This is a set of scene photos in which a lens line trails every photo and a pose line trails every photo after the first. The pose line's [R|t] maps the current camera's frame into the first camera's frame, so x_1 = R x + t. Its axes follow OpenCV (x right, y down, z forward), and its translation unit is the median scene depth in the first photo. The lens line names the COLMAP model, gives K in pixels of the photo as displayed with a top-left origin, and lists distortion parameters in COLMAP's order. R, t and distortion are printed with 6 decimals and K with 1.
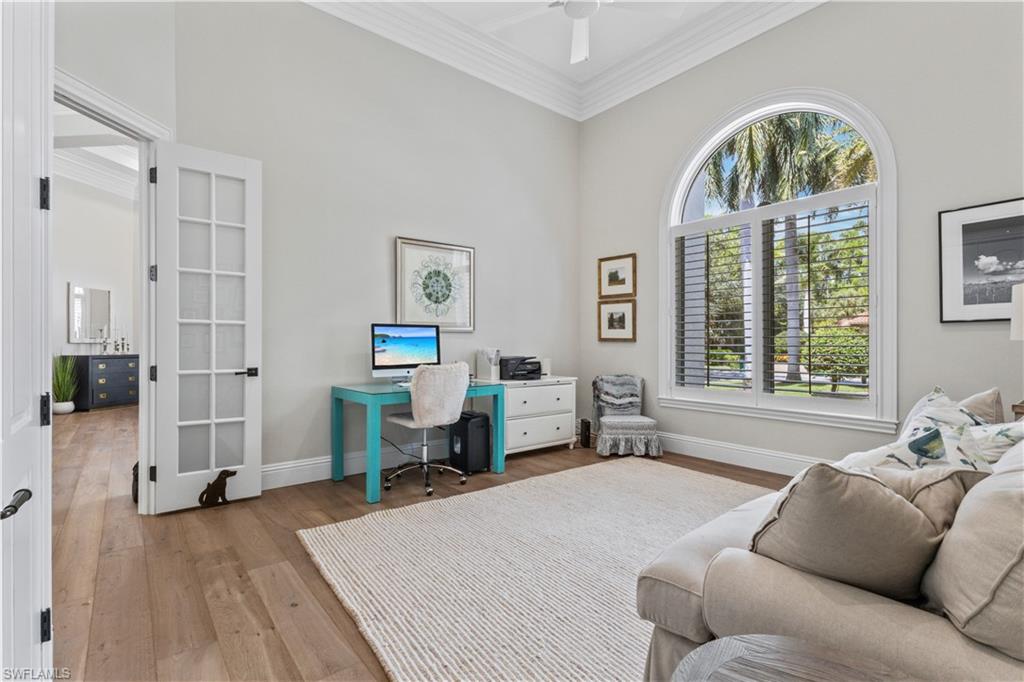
lens RADIAL K [[470.4, 0, 512.0], [0, 470.4, 341.0], [0, 0, 1]] dist [0.001265, 0.000069]
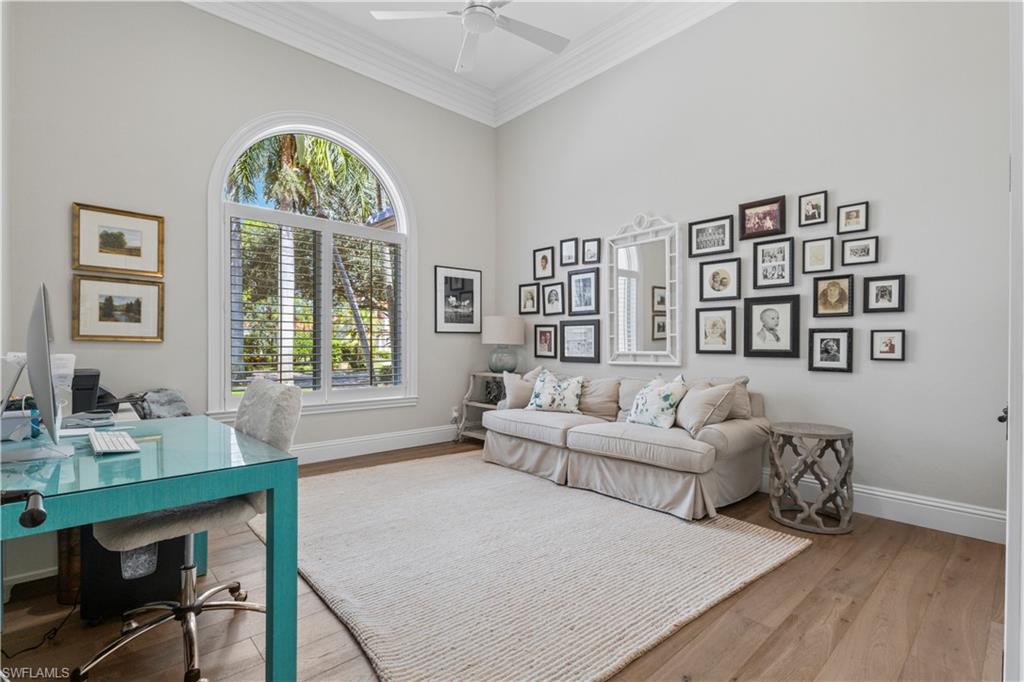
lens RADIAL K [[470.4, 0, 512.0], [0, 470.4, 341.0], [0, 0, 1]] dist [0.001265, 0.000069]
pose [[-0.053147, 0.008121, 0.998554, -0.471271], [-0.008506, 0.999927, -0.008585, 0.001793], [-0.998550, -0.008950, -0.053074, 0.509515]]
